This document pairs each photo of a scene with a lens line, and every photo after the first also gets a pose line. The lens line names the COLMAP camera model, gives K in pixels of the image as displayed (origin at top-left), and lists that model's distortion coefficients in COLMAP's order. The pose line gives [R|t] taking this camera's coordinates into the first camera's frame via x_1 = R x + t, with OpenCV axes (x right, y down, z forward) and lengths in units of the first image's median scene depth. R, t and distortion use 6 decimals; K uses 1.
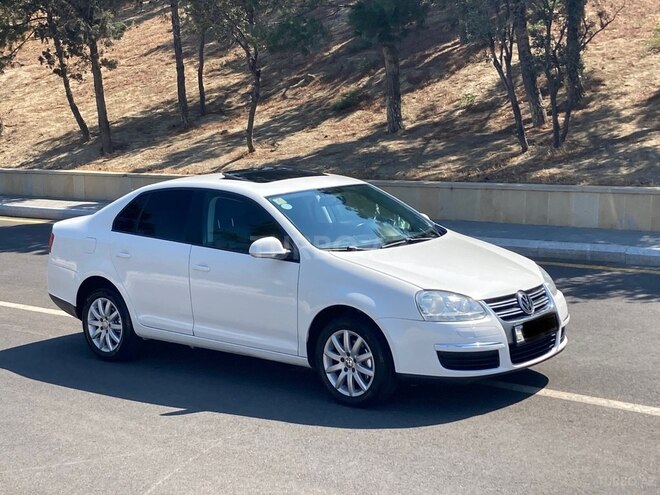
lens RADIAL K [[1120.2, 0, 330.0], [0, 1120.2, 247.5], [0, 0, 1]] dist [0.333965, -1.390602]
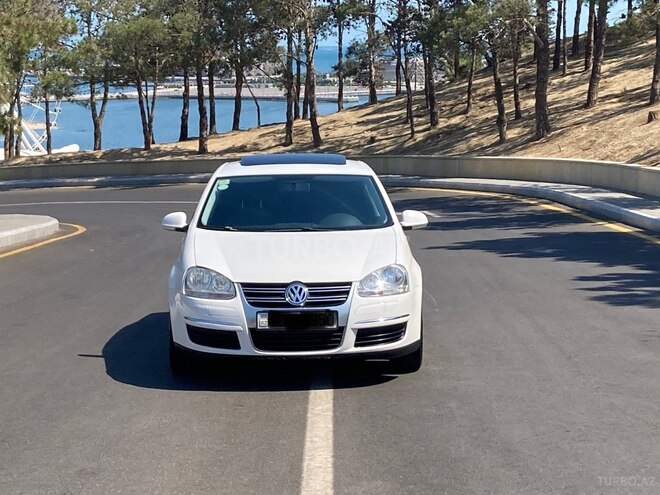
lens RADIAL K [[1544.1, 0, 330.0], [0, 1544.1, 247.5], [0, 0, 1]] dist [0.108774, 0.498950]
pose [[0.657911, 0.085783, -0.748194, 0.504909], [-0.107569, 0.994009, 0.019378, -0.008759], [0.745374, 0.067734, 0.663197, 0.053351]]
